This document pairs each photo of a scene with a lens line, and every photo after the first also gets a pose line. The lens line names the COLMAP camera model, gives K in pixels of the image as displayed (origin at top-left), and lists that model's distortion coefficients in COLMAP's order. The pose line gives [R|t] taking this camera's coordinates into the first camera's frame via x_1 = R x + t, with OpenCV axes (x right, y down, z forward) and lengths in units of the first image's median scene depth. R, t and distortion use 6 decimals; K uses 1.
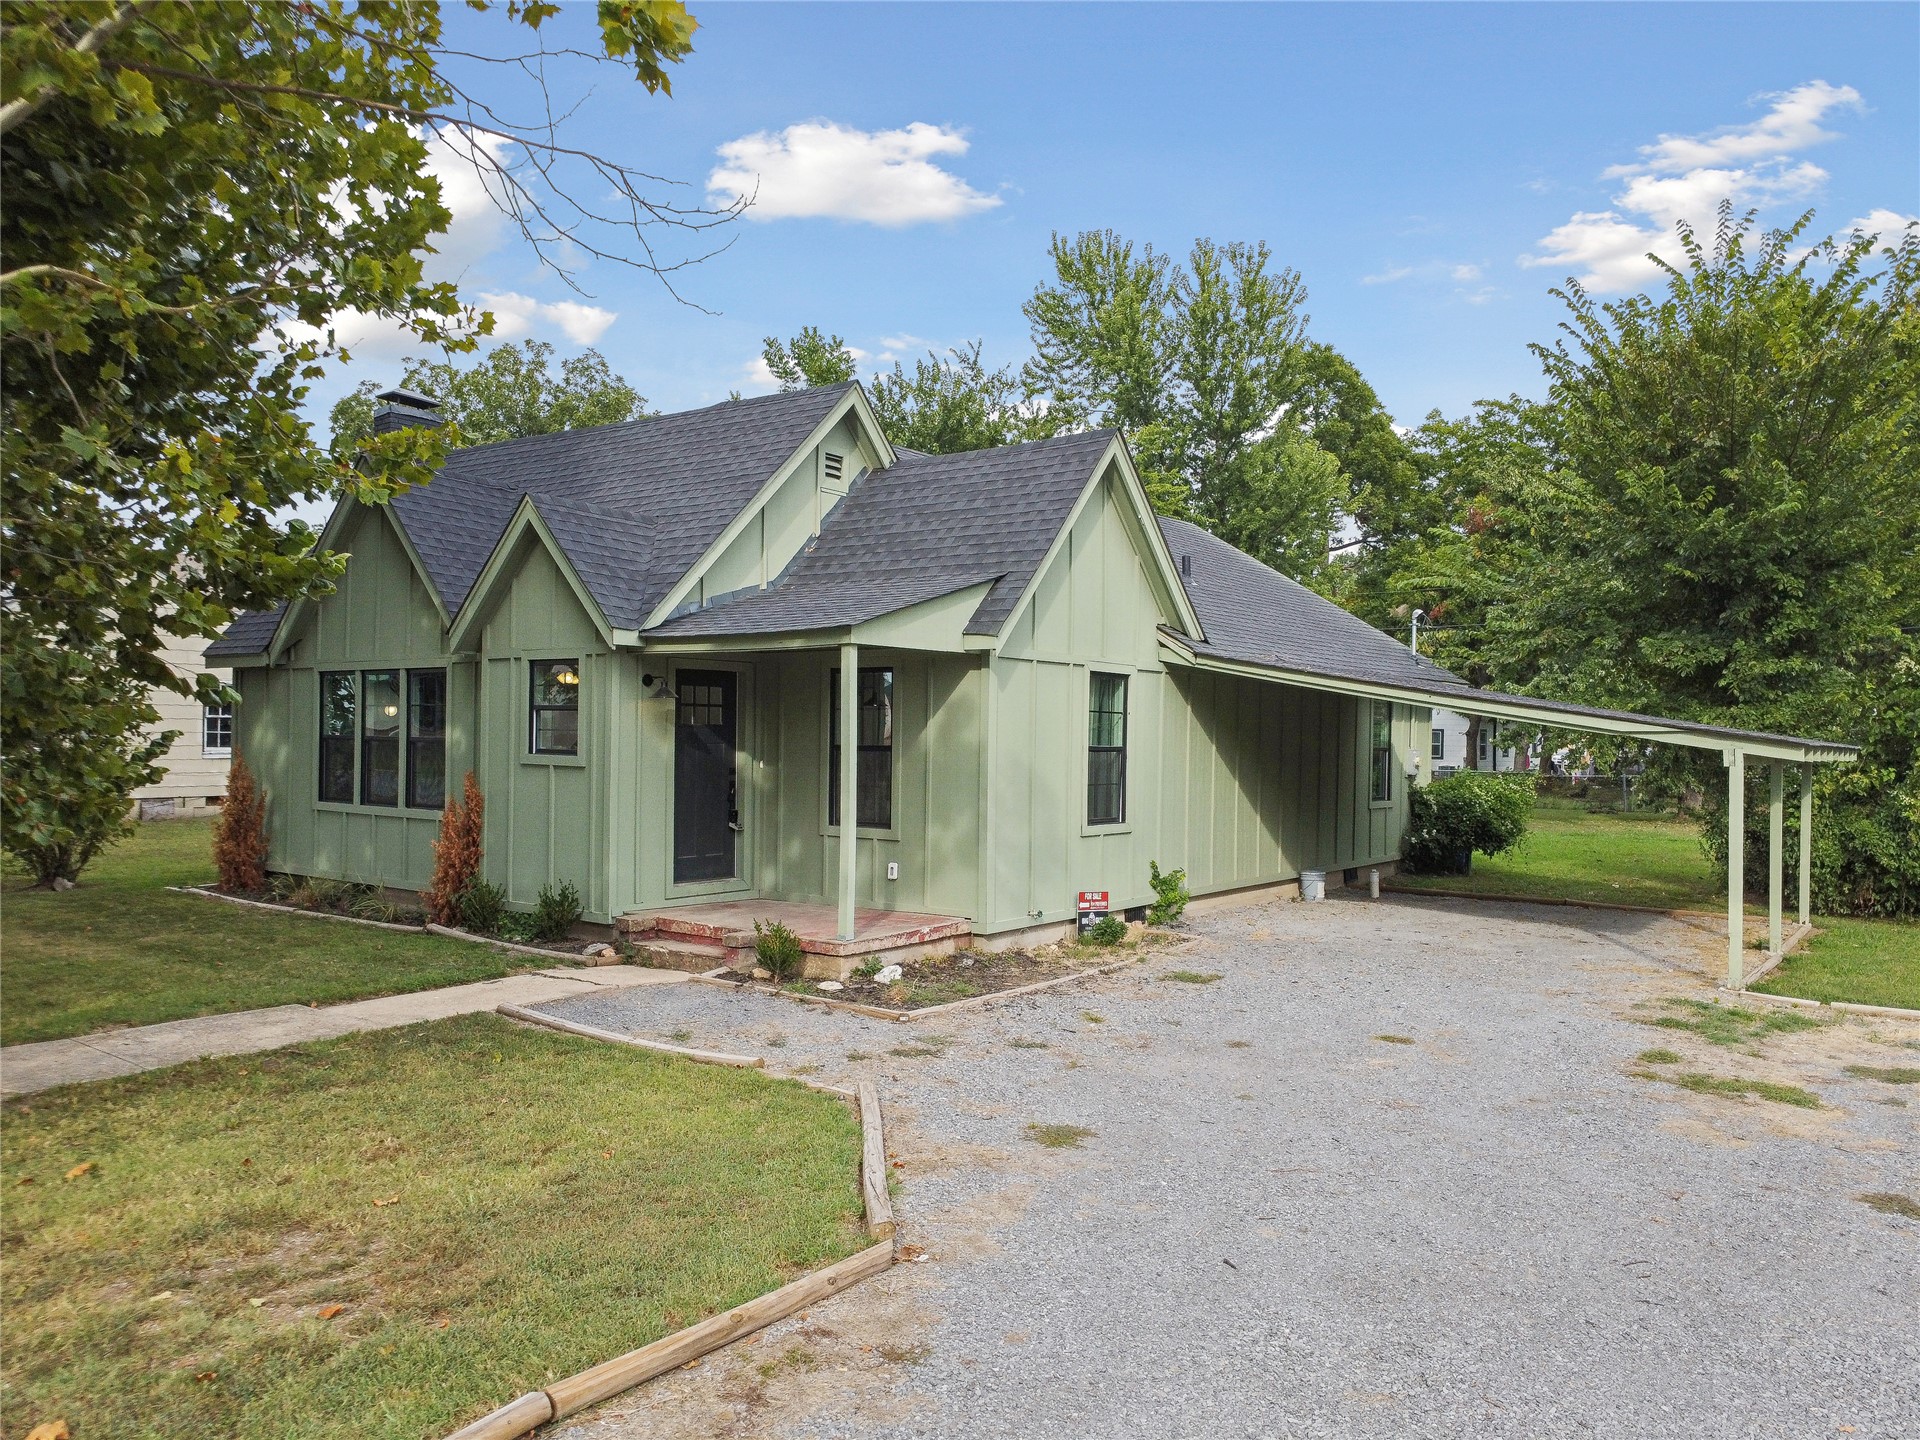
lens RADIAL K [[1387.2, 0, 954.7], [0, 1387.2, 730.0], [0, 0, 1]] dist [-0.012148, -0.001354]
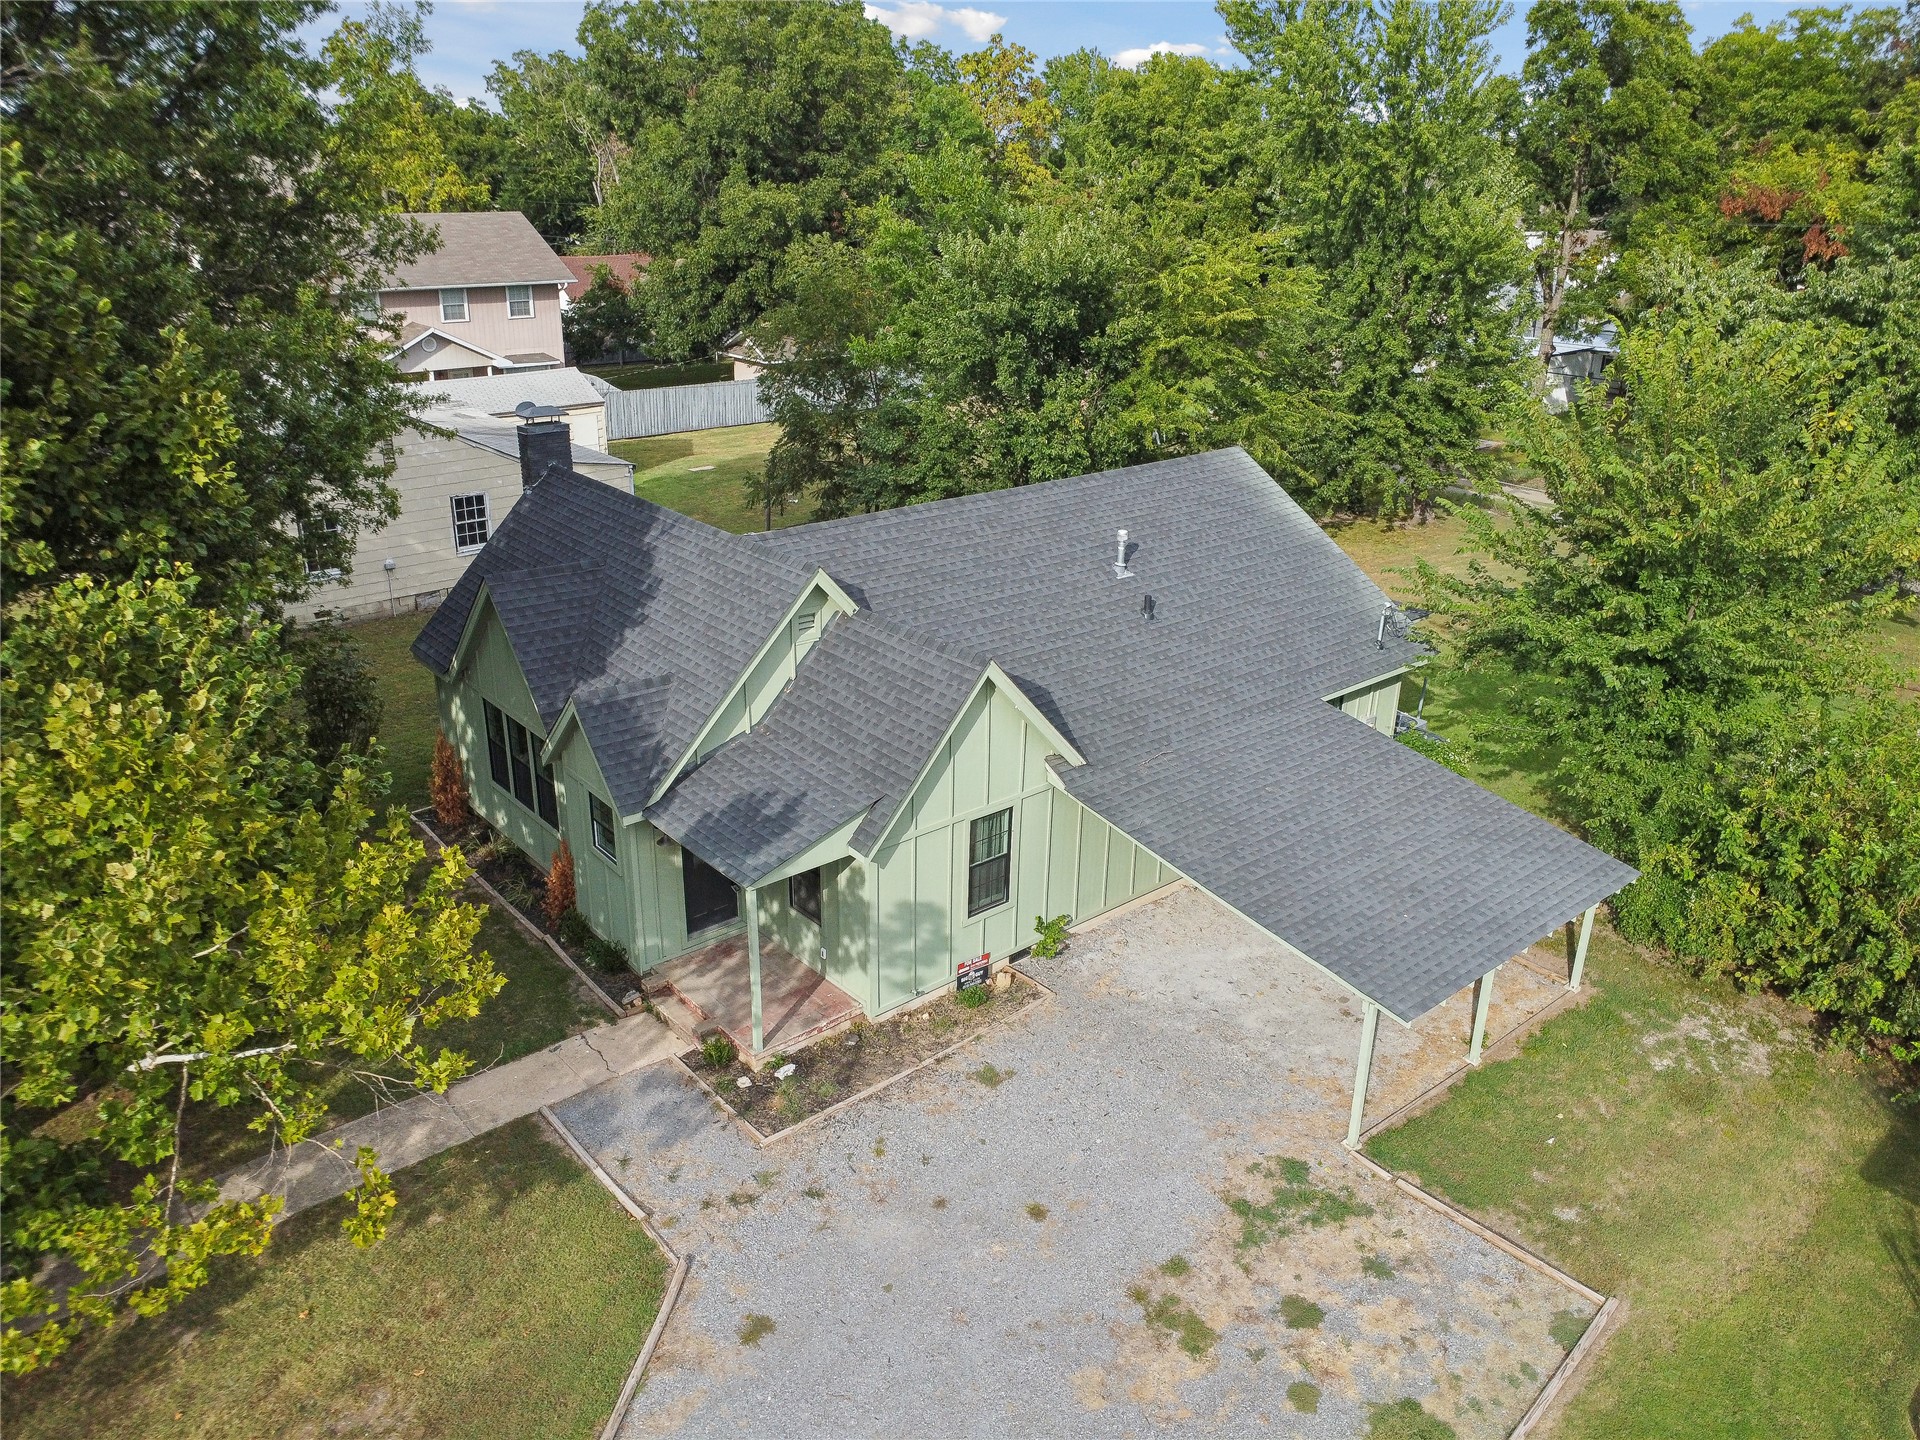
lens RADIAL K [[1390.0, 0, 964.3], [0, 1390.0, 706.8], [0, 0, 1]] dist [-0.018296, -0.002315]
pose [[0.975939, 0.083217, -0.201537, 0.365562], [-0.003049, 0.929422, 0.369005, -0.666223], [0.218020, -0.359512, 0.907314, -0.209389]]
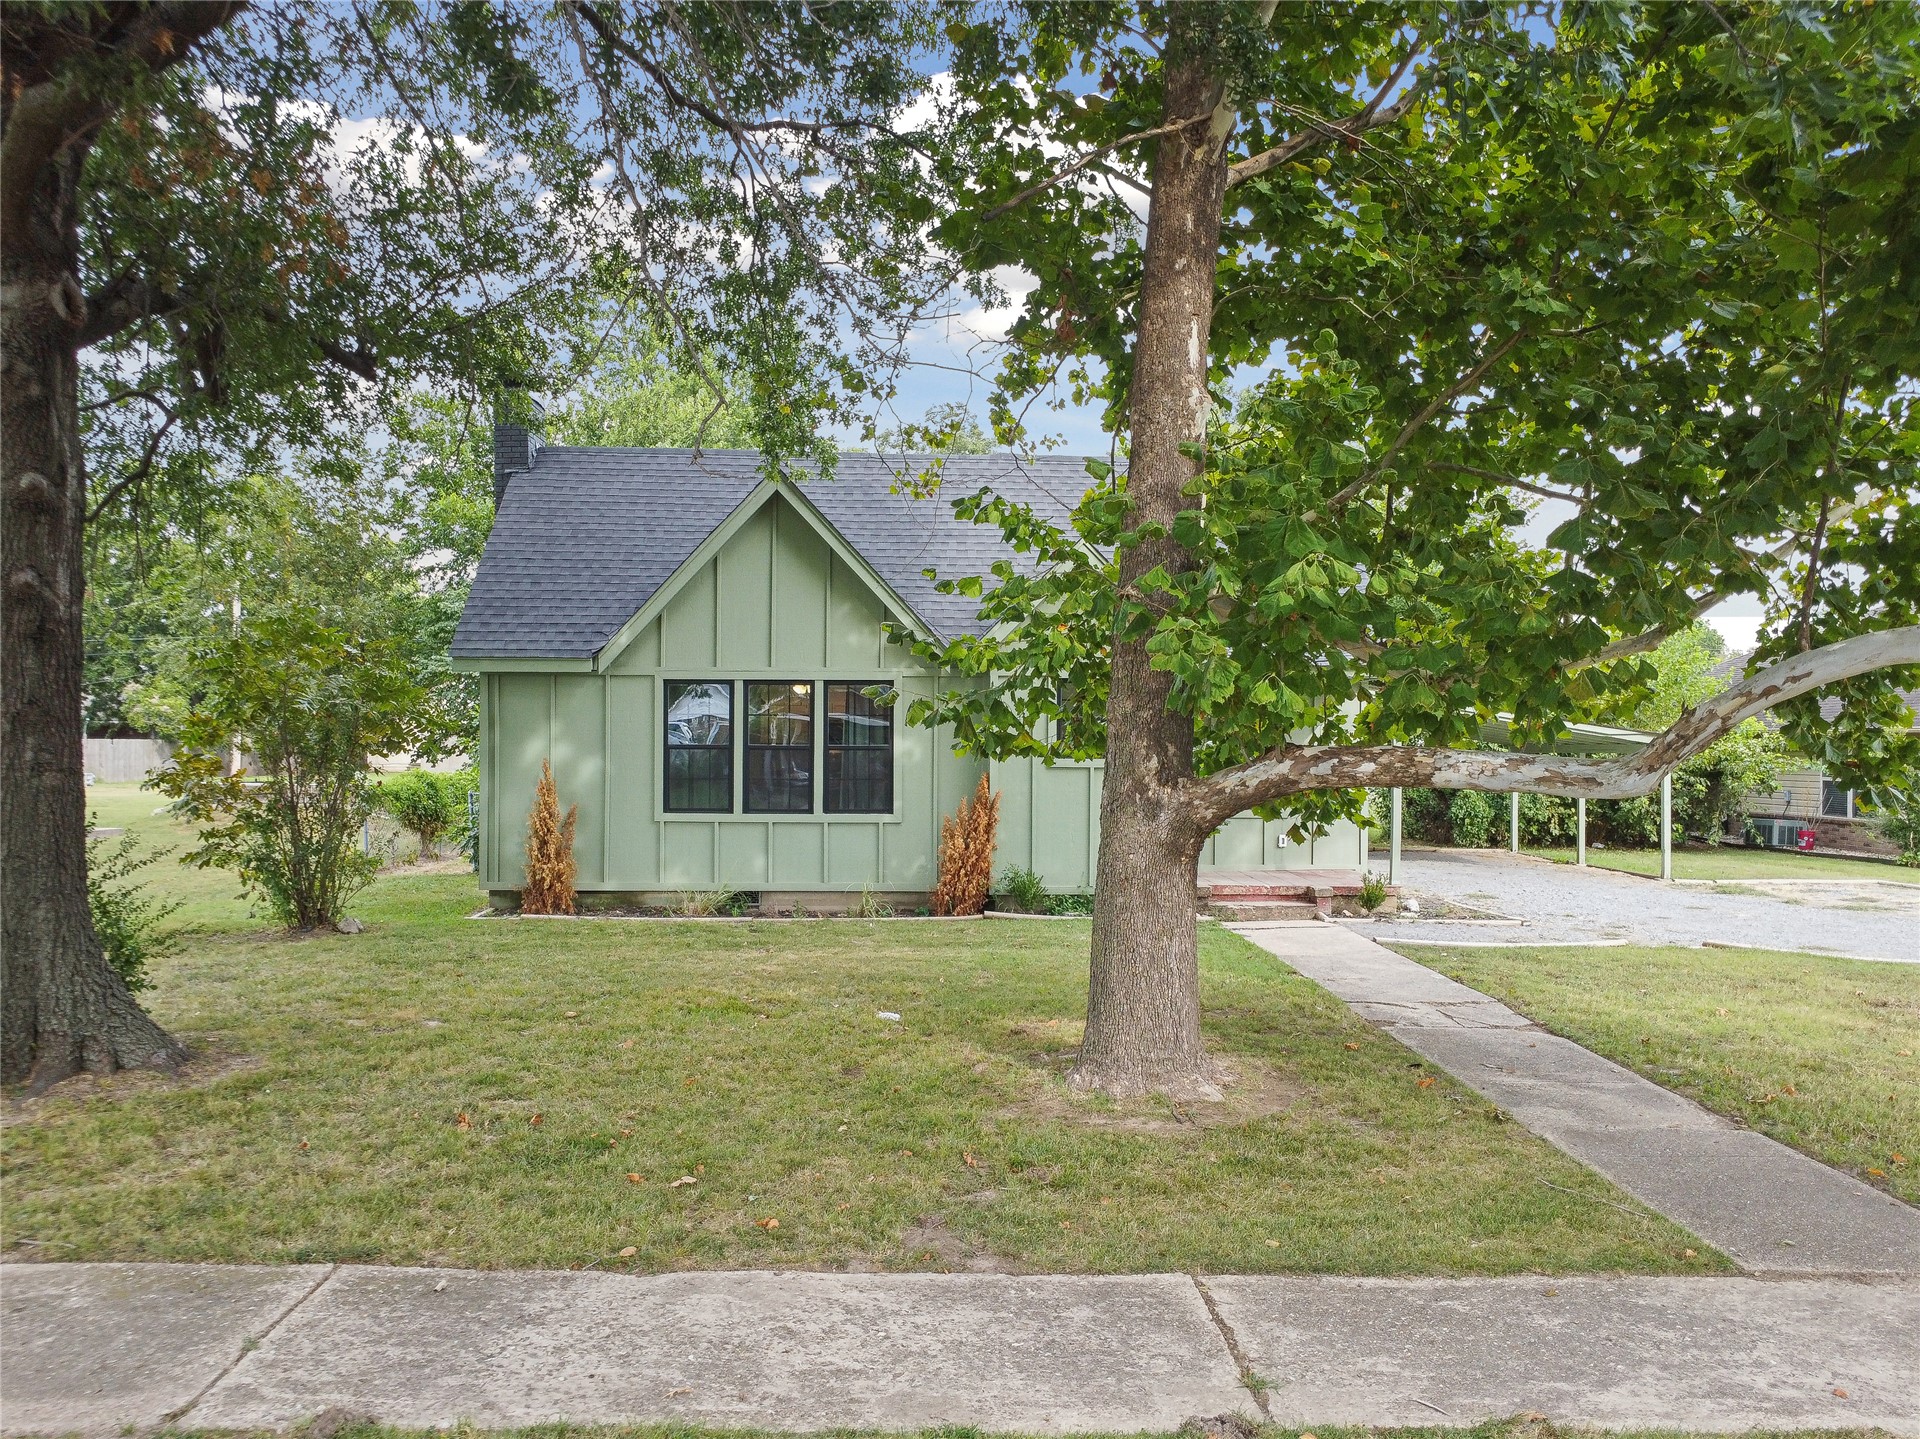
lens RADIAL K [[1387.2, 0, 954.7], [0, 1387.2, 729.5], [0, 0, 1]] dist [-0.012148, -0.001354]
pose [[0.783485, -0.004969, 0.621390, -1.088639], [0.004286, 0.999987, 0.002592, -0.010349], [-0.621396, 0.000632, 0.783497, 0.135989]]
